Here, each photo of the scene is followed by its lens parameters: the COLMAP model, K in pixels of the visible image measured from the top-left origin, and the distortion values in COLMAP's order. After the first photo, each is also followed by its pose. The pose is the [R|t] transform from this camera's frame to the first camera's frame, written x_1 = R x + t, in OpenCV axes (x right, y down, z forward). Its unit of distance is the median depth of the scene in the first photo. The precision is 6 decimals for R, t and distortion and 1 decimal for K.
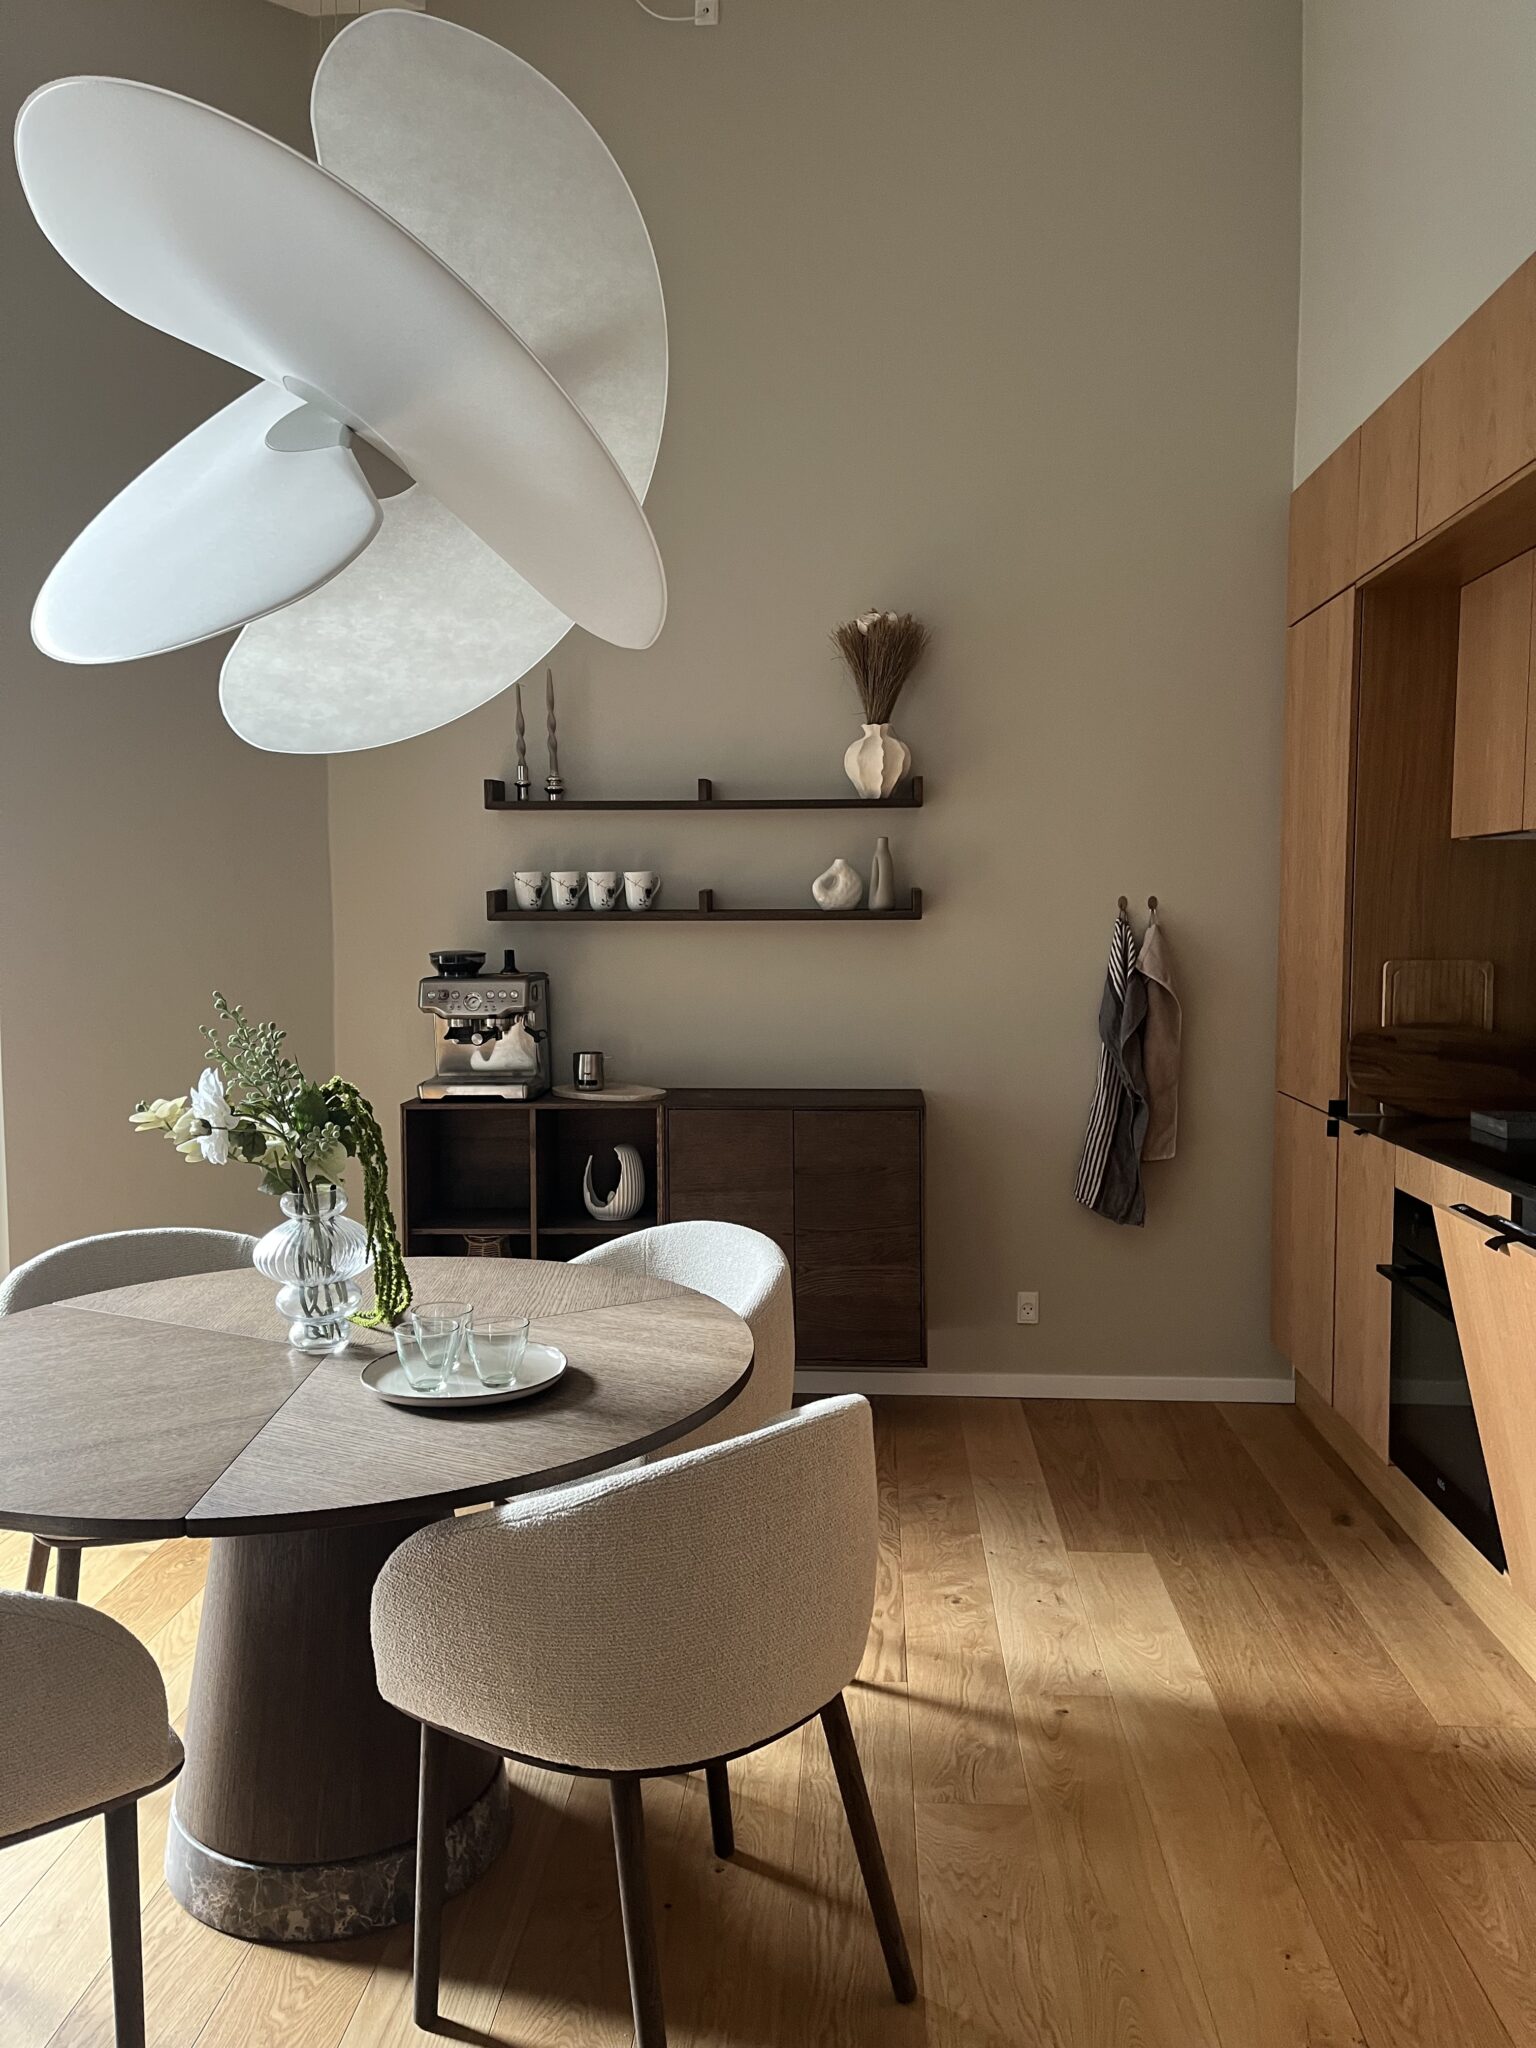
lens RADIAL K [[1535.2, 0, 775.3], [0, 1535.2, 1031.7], [0, 0, 1]] dist [0.029779, -0.005130]
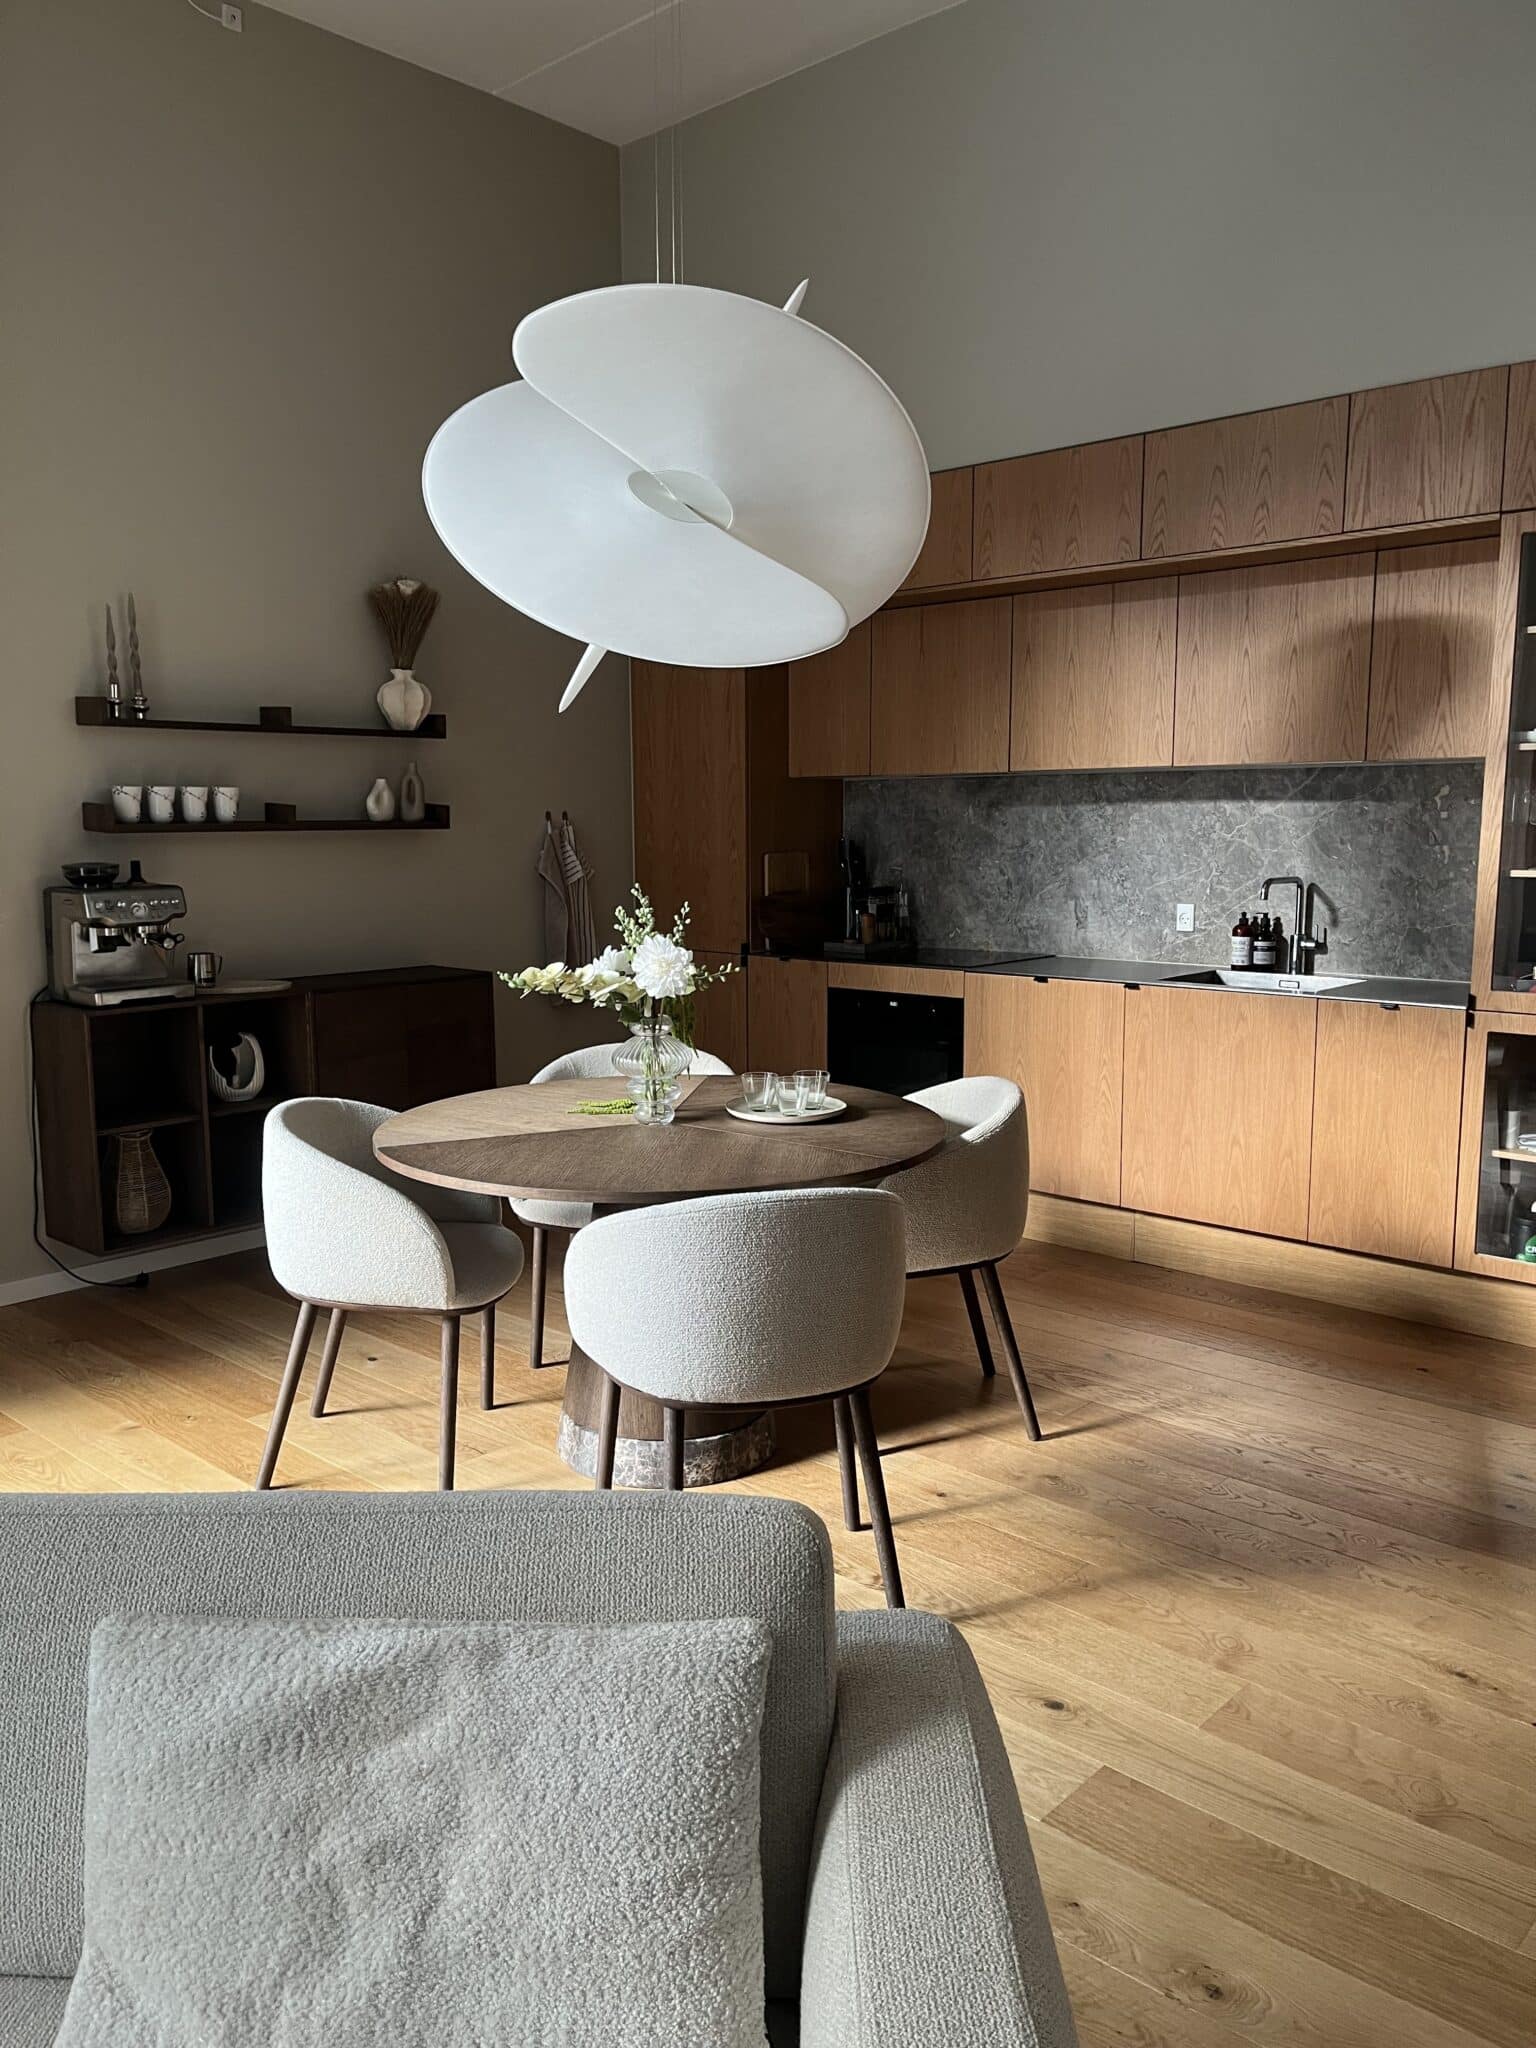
lens RADIAL K [[1554.7, 0, 768.0], [0, 1554.7, 1024.0], [0, 0, 1]] dist [0.001718, -0.000234]
pose [[0.640075, -0.103015, 0.761375, -0.716964], [0.061195, 0.994658, 0.083133, -0.003682], [-0.765872, -0.006619, 0.642959, -0.022888]]
